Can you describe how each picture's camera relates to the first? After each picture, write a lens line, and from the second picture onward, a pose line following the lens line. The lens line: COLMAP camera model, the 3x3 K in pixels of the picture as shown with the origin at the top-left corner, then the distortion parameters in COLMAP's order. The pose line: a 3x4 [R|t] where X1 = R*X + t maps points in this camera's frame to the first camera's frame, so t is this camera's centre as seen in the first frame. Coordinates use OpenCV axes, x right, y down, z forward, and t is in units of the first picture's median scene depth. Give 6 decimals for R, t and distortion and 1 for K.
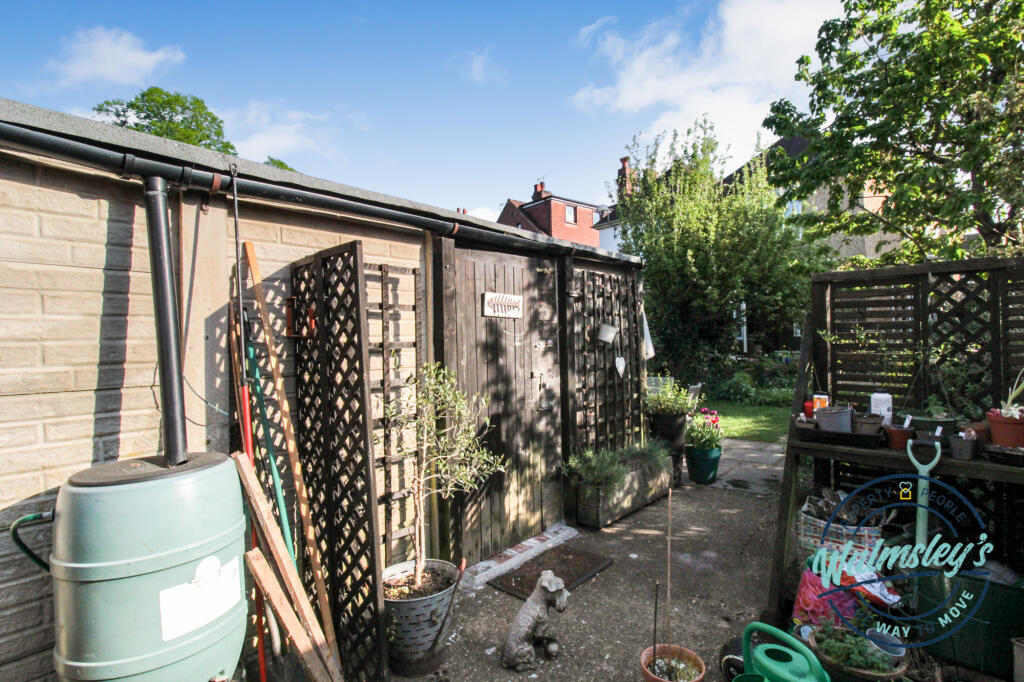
lens RADIAL K [[482.6, 0, 511.9], [0, 482.6, 338.3], [0, 0, 1]] dist [0.027157, -0.017523]
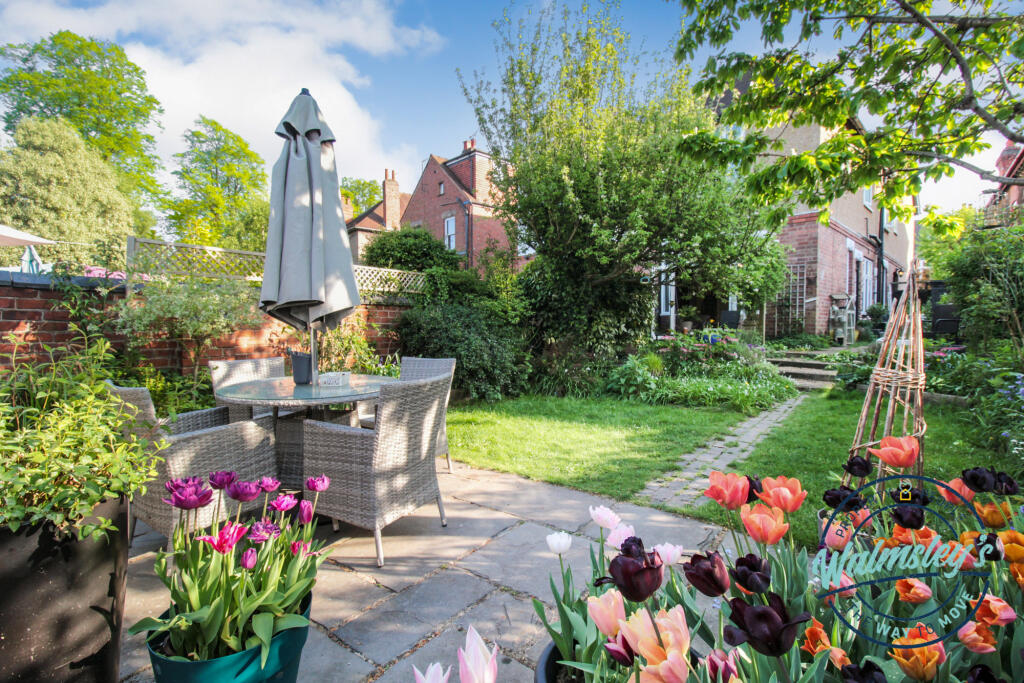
lens RADIAL K [[482.6, 0, 511.9], [0, 482.6, 338.8], [0, 0, 1]] dist [0.027157, -0.017523]
pose [[0.997053, 0.013584, 0.075504, 0.207087], [-0.016473, 0.999151, 0.037766, 0.022898], [-0.074927, -0.038899, 0.996430, 0.288903]]
